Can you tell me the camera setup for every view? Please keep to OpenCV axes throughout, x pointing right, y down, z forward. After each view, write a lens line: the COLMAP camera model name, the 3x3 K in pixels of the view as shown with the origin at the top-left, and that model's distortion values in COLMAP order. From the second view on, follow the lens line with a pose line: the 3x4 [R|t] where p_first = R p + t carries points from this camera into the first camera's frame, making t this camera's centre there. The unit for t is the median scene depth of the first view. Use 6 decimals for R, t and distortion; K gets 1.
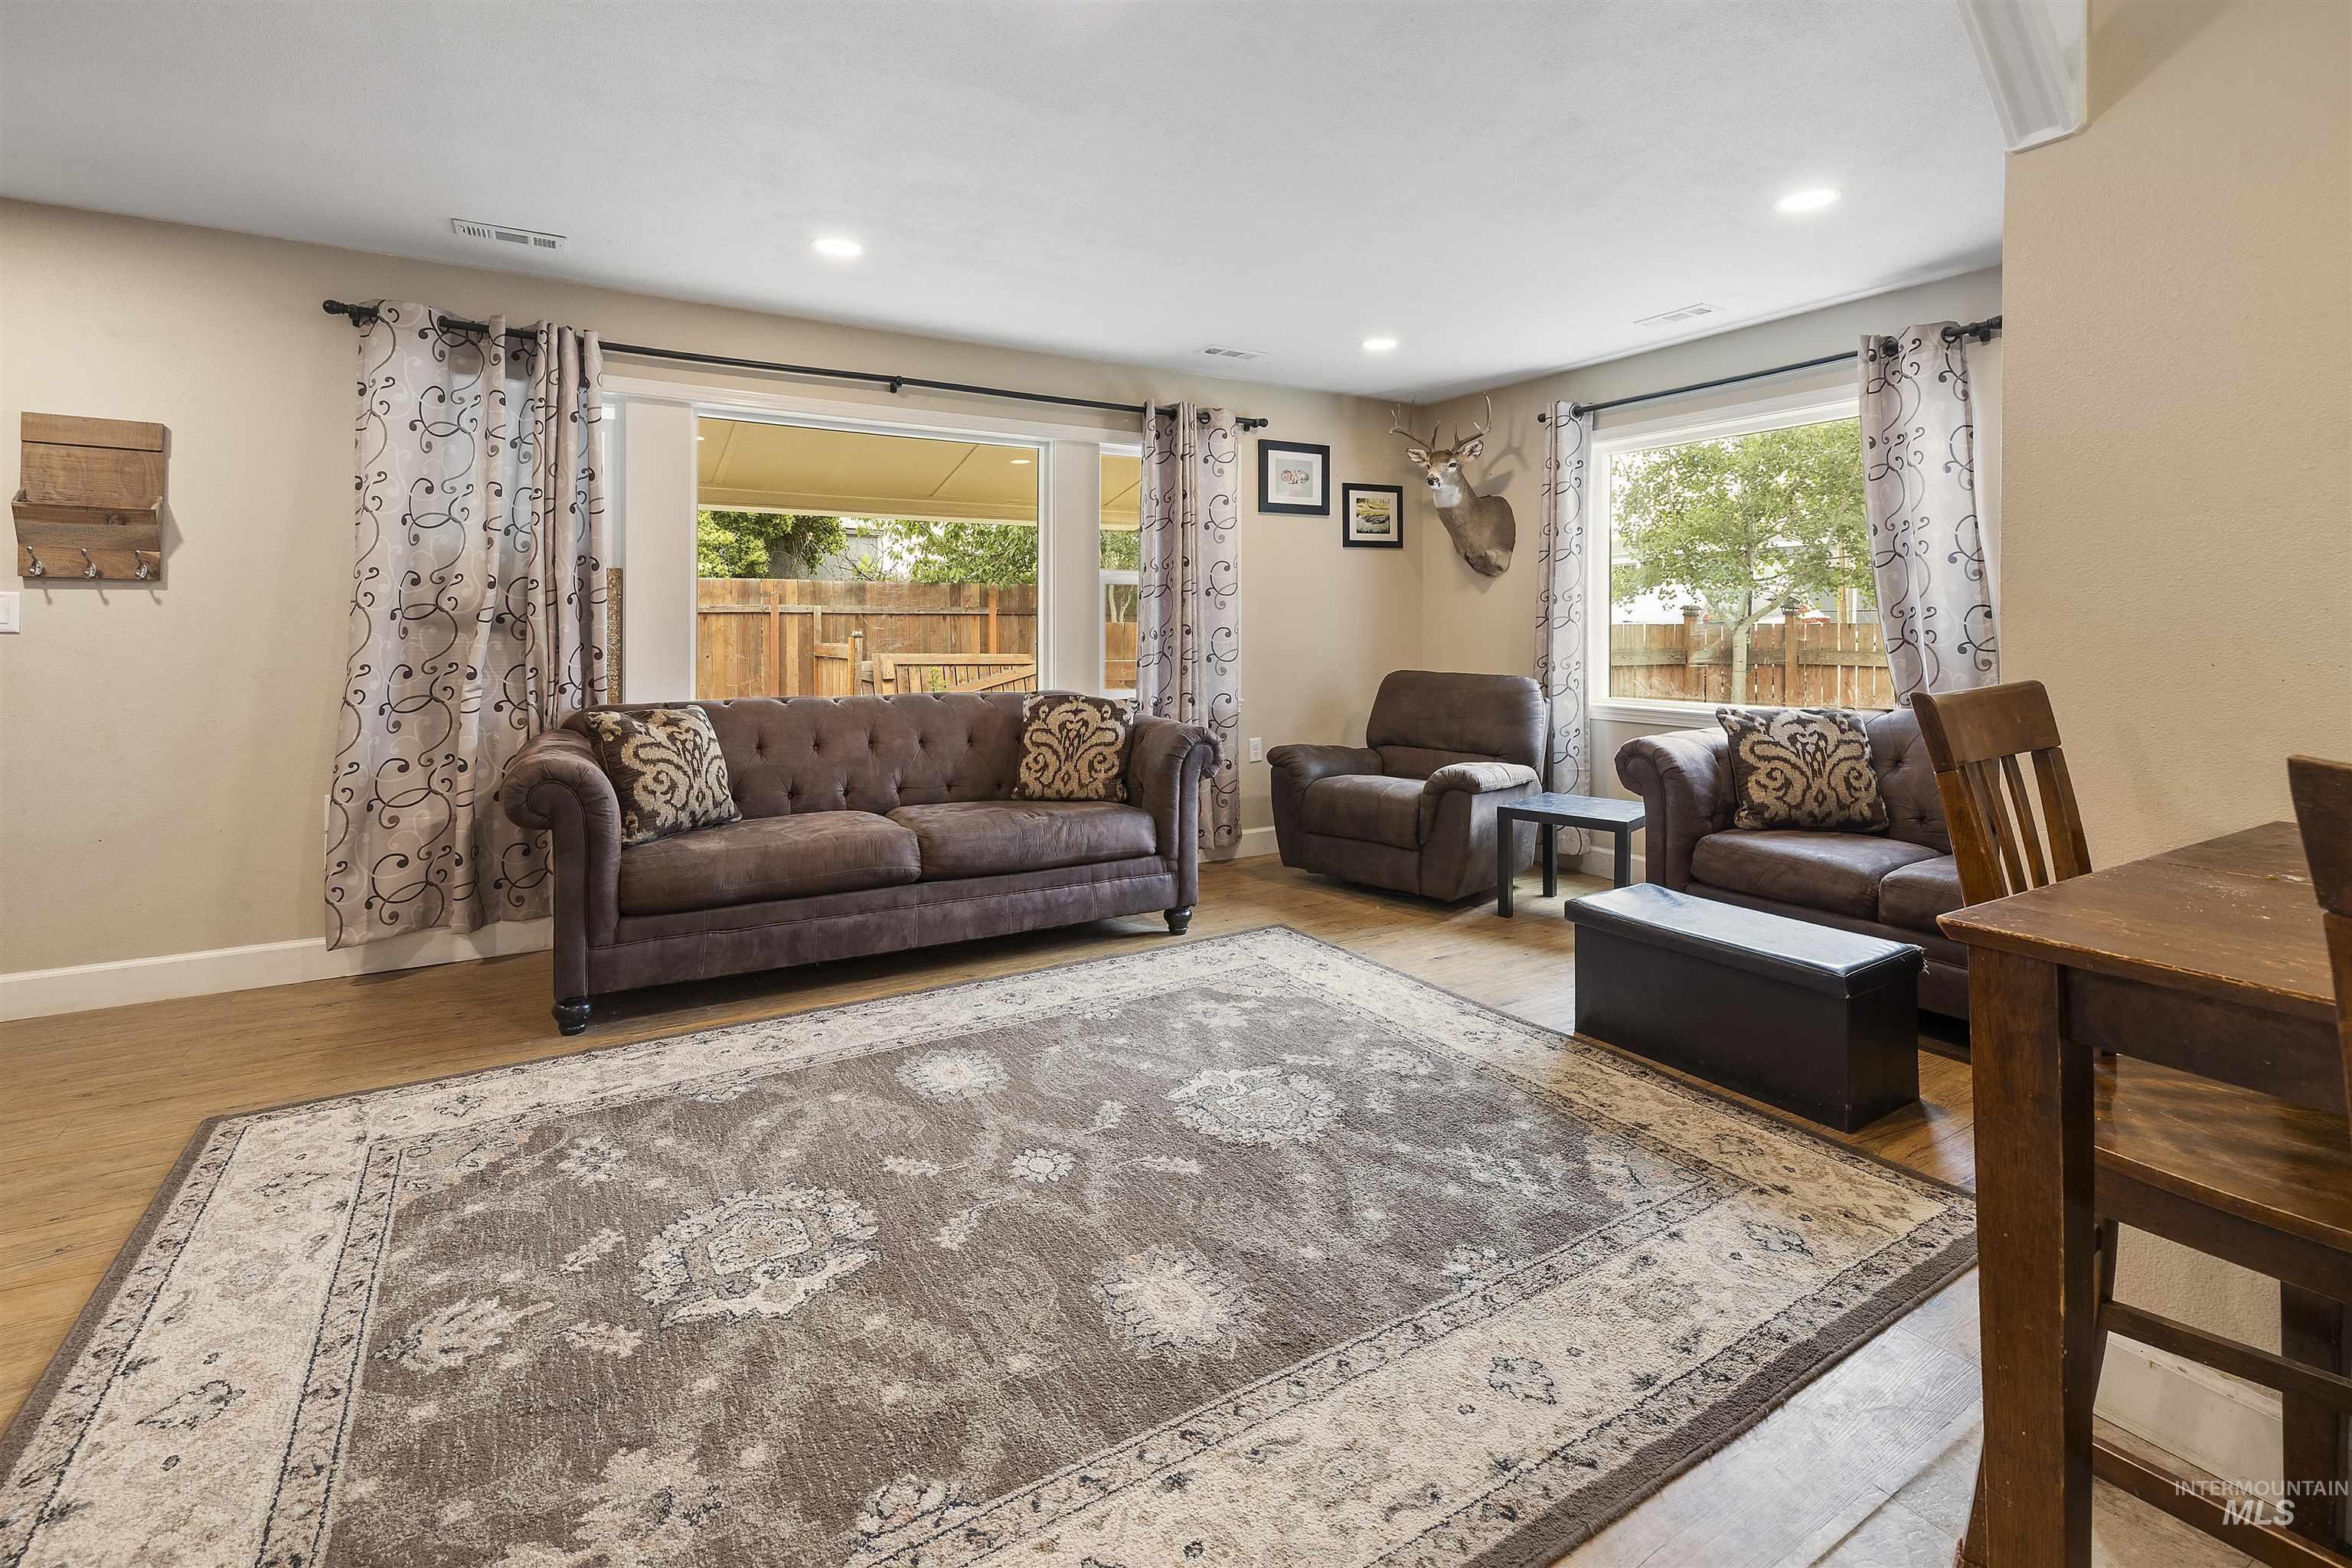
lens RADIAL K [[1130.1, 0, 1190.8], [0, 1130.1, 771.1], [0, 0, 1]] dist [0.002632, -0.000002]
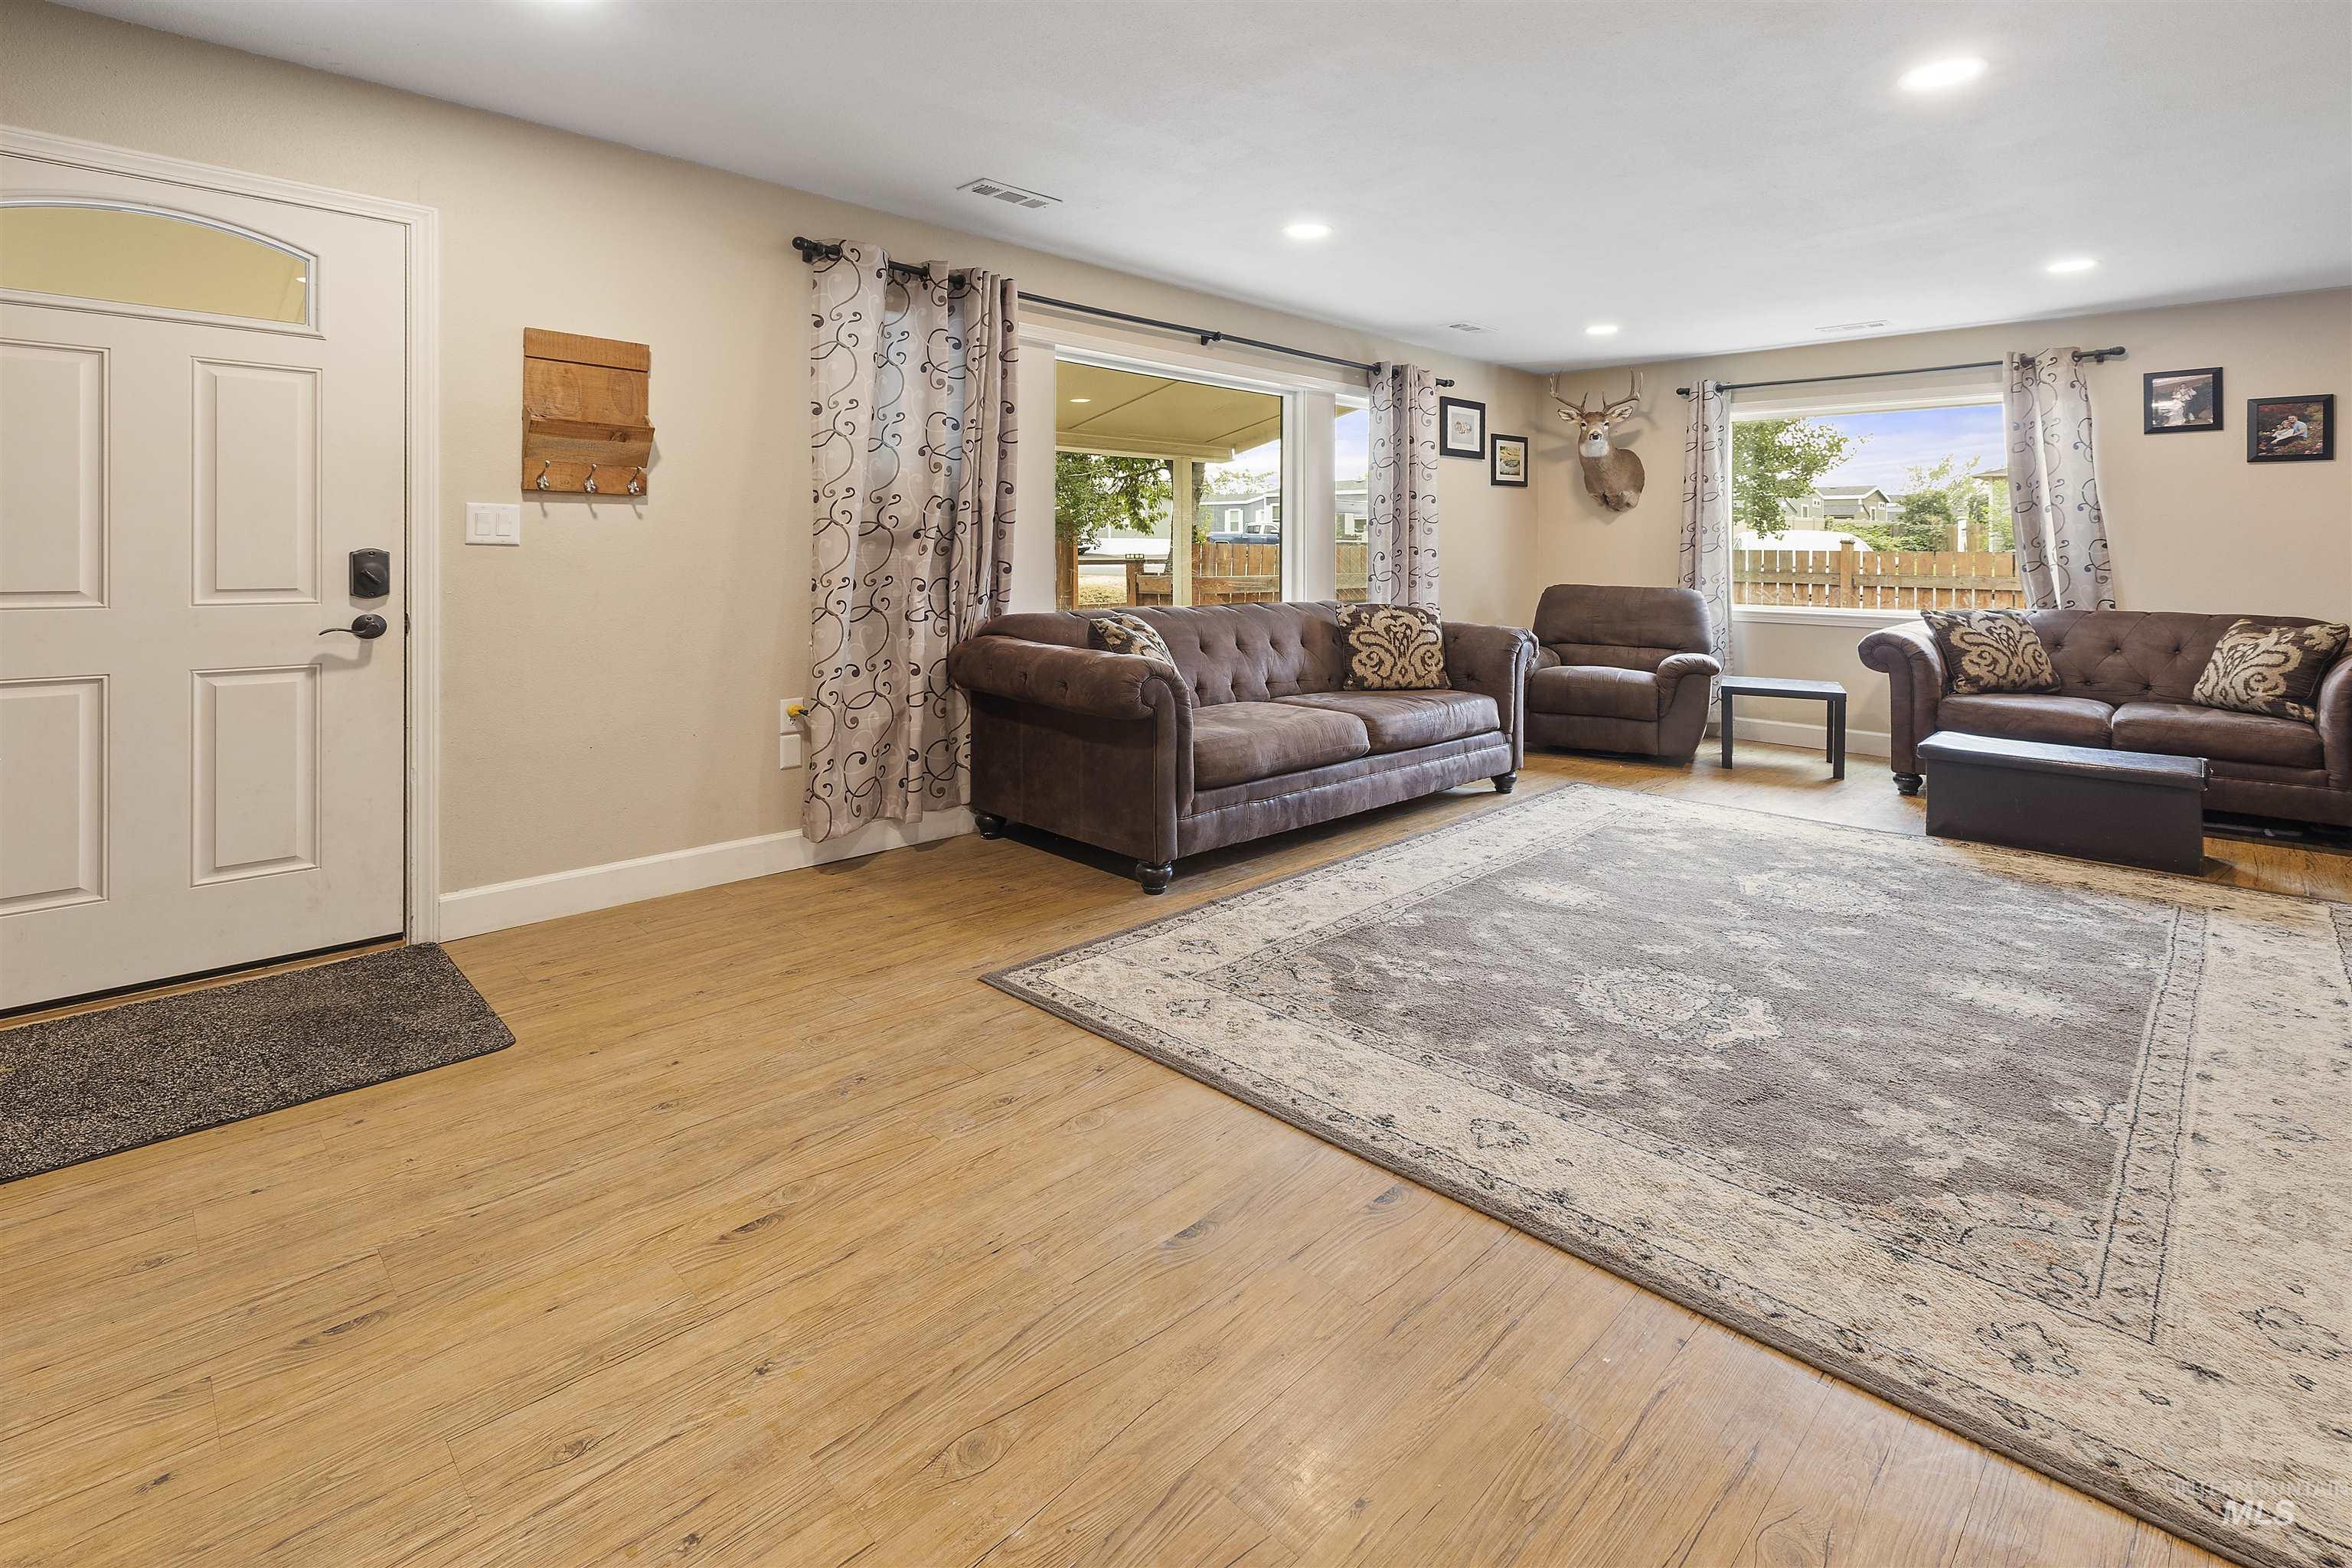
lens RADIAL K [[1067.8, 0, 1067.2], [0, 1067.8, 690.5], [0, 0, 1]] dist [-0.000532, -0.000375]
pose [[0.972609, -0.021975, 0.231408, -0.743071], [0.020736, 0.999755, 0.007786, 0.010487], [-0.231522, -0.002774, 0.972826, -0.042550]]
